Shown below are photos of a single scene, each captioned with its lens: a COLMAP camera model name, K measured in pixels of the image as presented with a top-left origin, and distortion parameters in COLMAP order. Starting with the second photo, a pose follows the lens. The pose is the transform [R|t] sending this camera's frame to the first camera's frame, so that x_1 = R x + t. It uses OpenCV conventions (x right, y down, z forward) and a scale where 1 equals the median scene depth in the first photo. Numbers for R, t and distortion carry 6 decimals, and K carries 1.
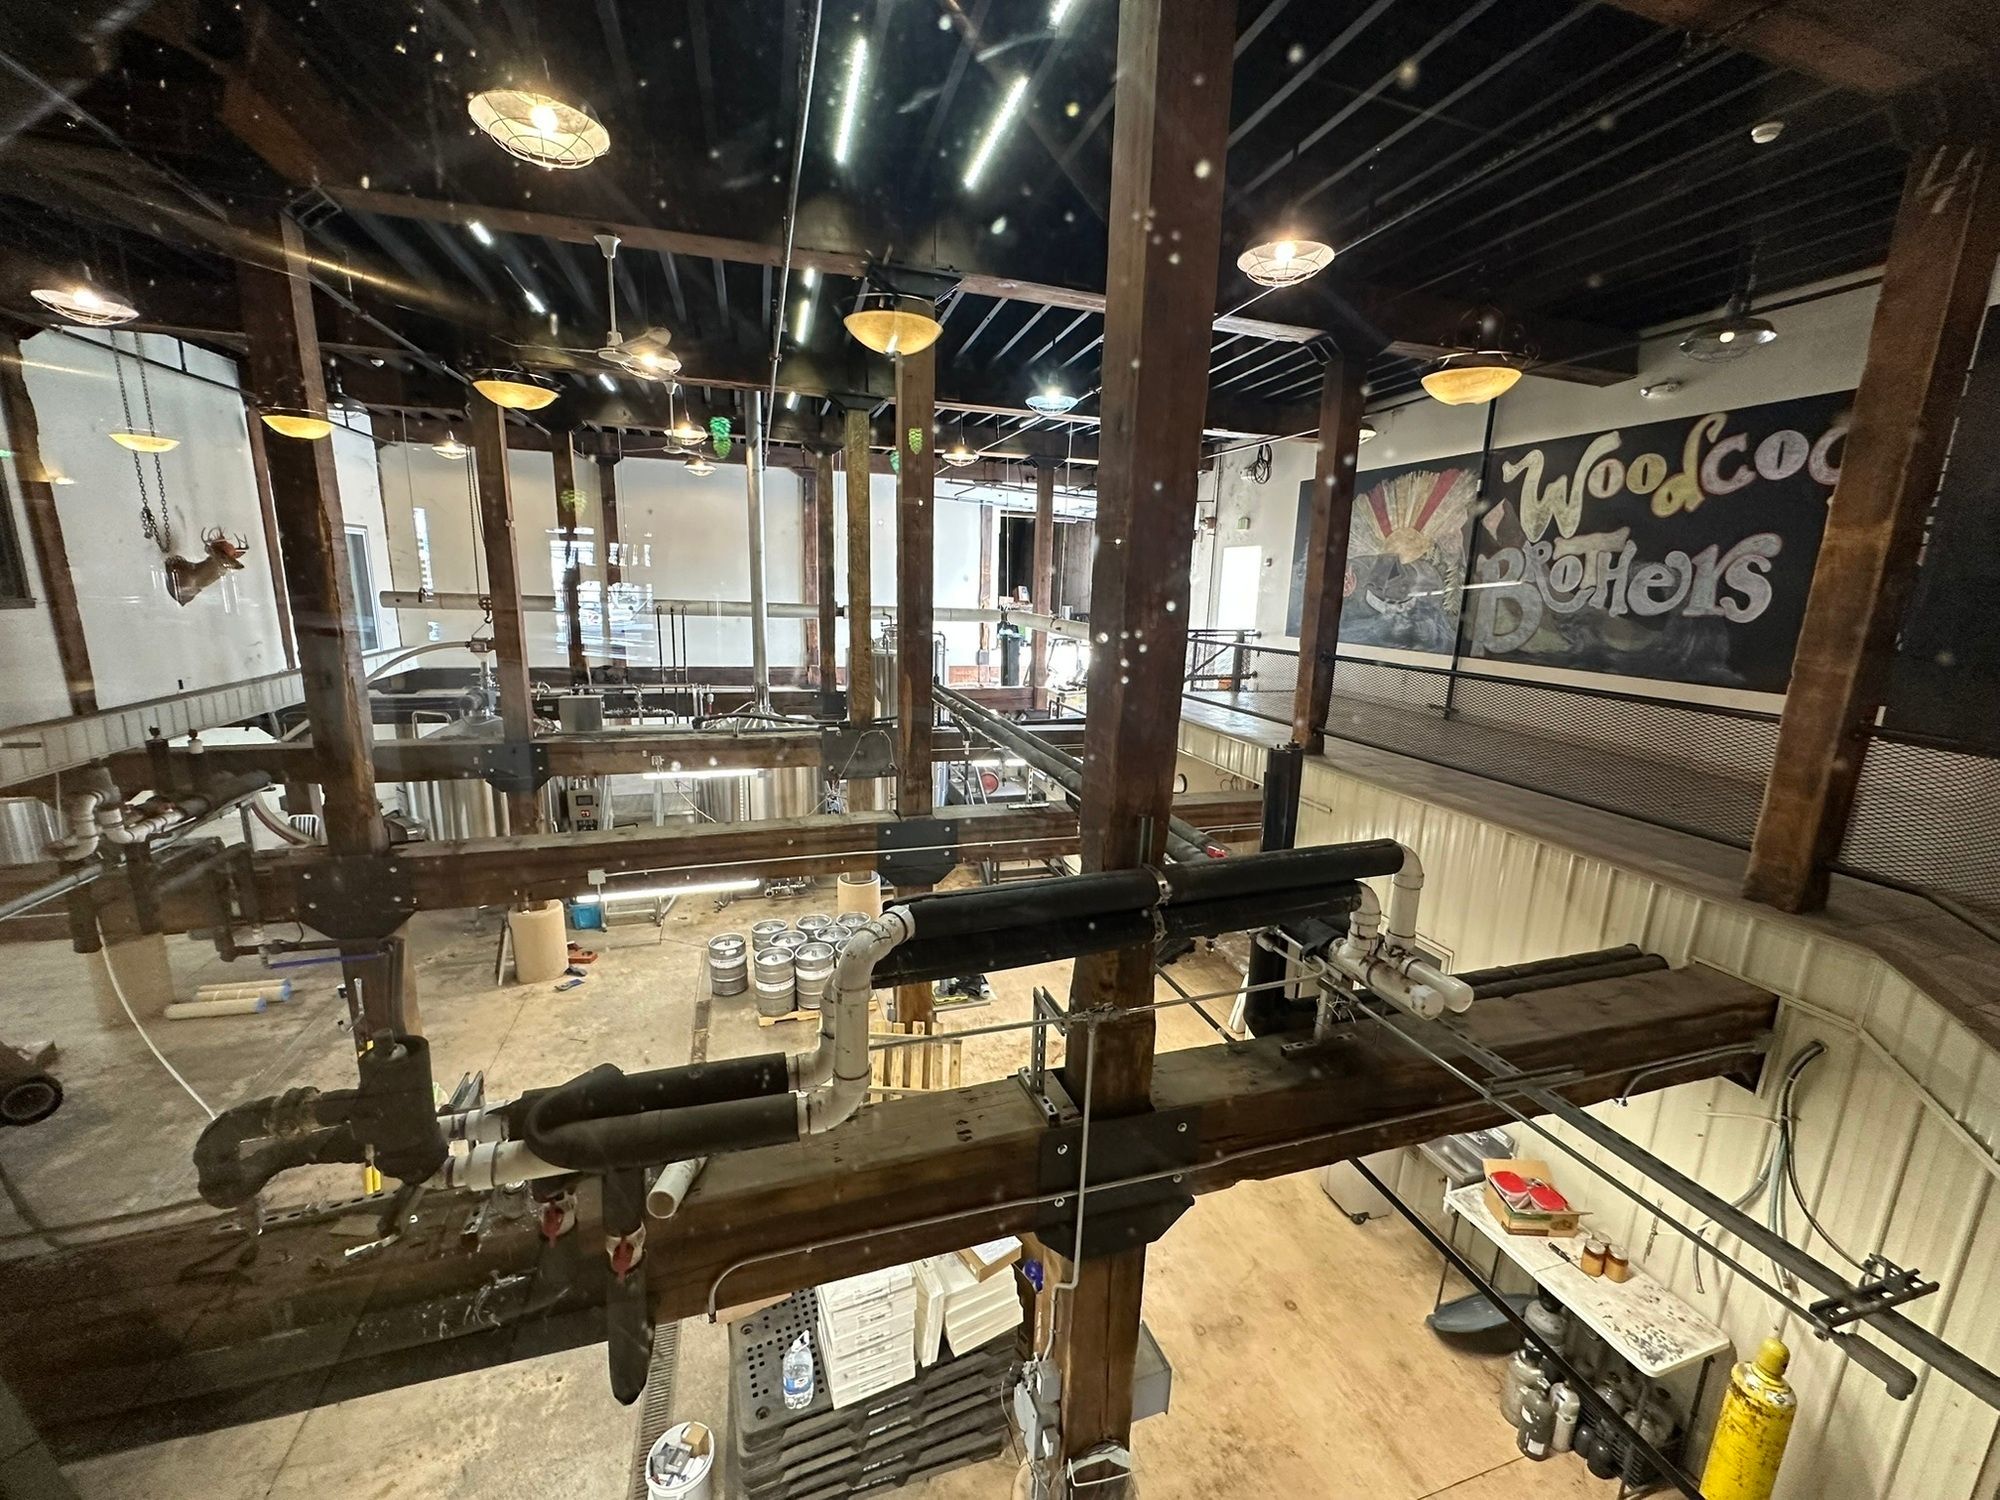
lens RADIAL K [[795.2, 0, 999.1], [0, 795.2, 749.6], [0, 0, 1]] dist [-0.005057, 0.001000]
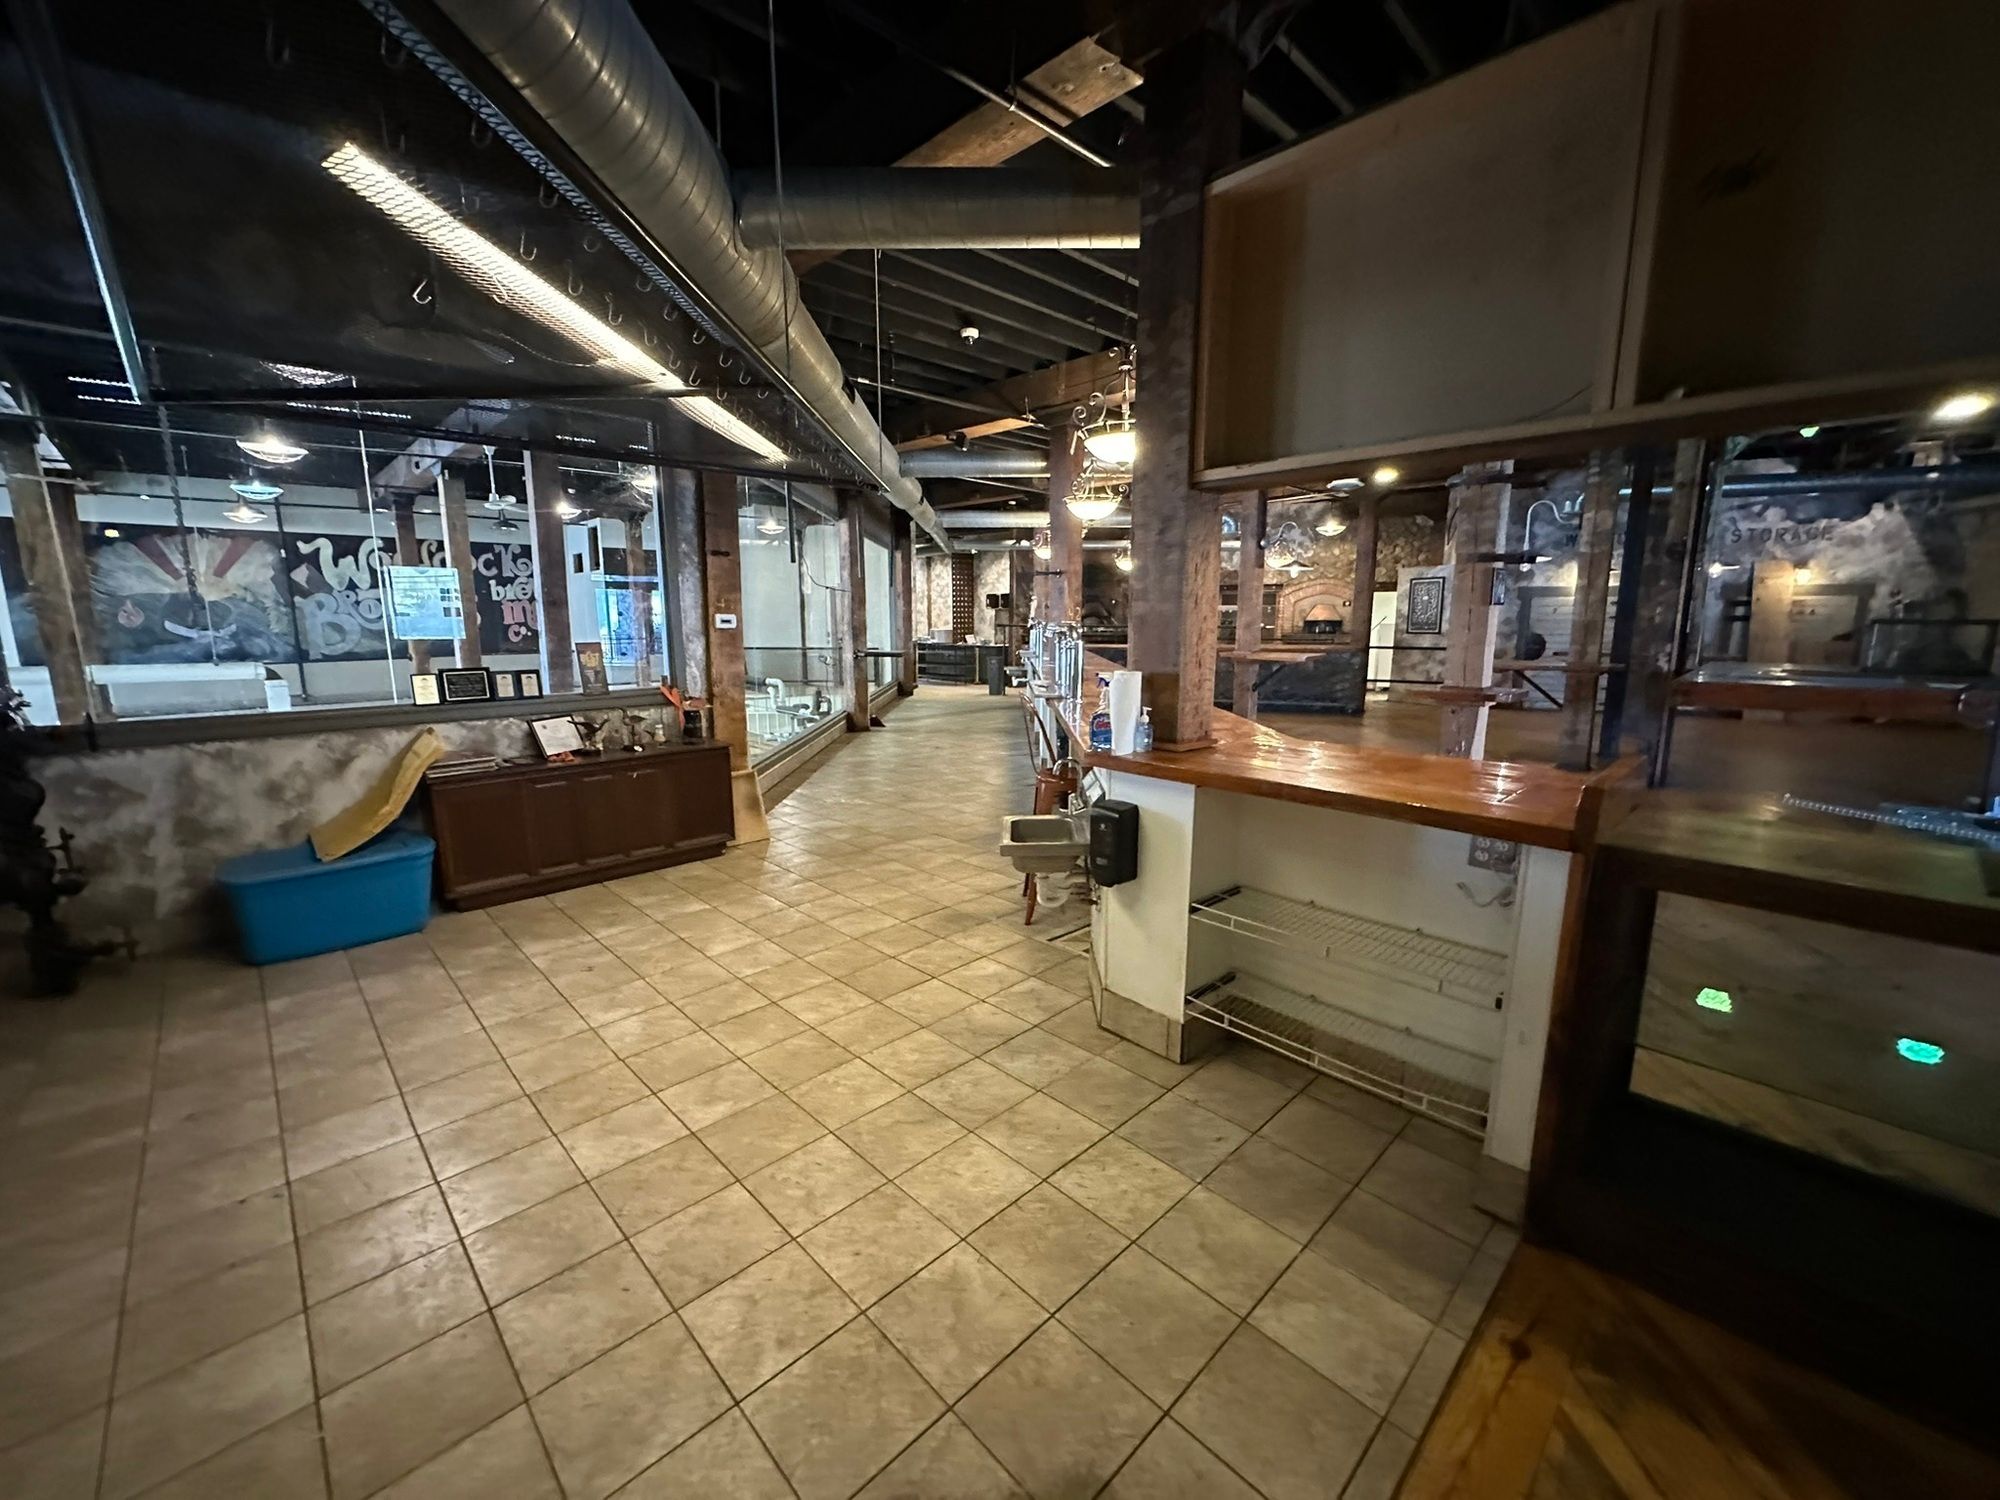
lens RADIAL K [[795.2, 0, 999.1], [0, 795.2, 749.6], [0, 0, 1]] dist [-0.005057, 0.001000]
pose [[-0.456254, -0.175557, 0.872360, -1.692955], [0.172415, 0.944326, 0.280215, -0.179848], [-0.872987, 0.278257, -0.400584, 0.558968]]
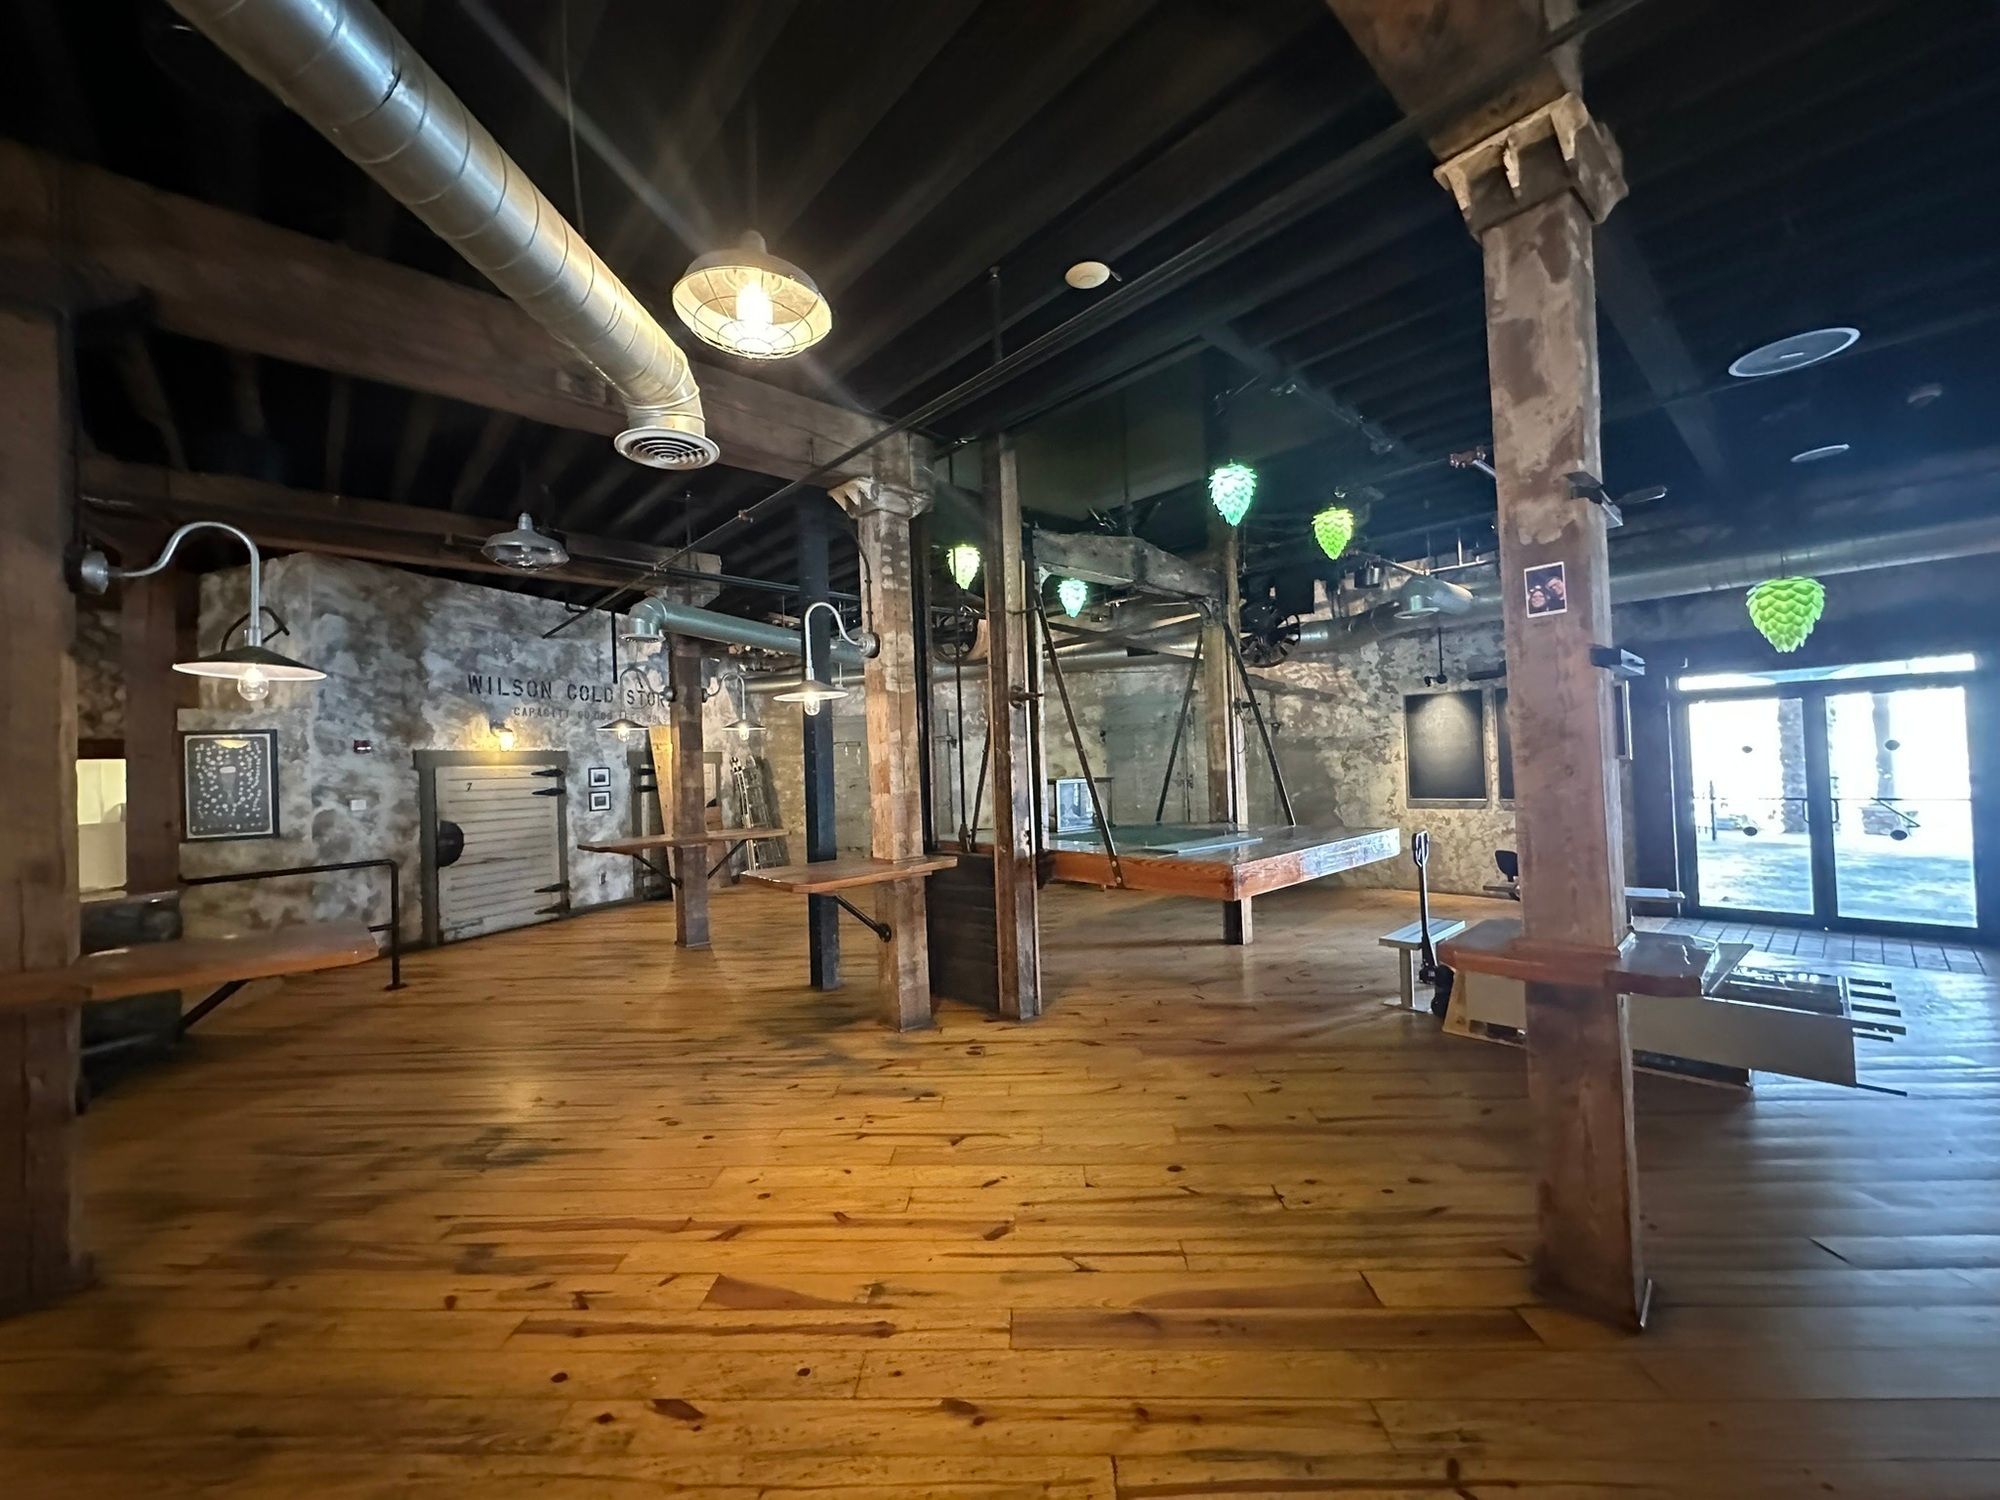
lens RADIAL K [[795.2, 0, 999.1], [0, 795.2, 749.6], [0, 0, 1]] dist [-0.005057, 0.001000]
pose [[-0.904794, -0.005940, -0.425808, -0.929363], [-0.080314, 0.984339, 0.156927, -0.071591], [0.418207, 0.176185, -0.891101, 0.079932]]
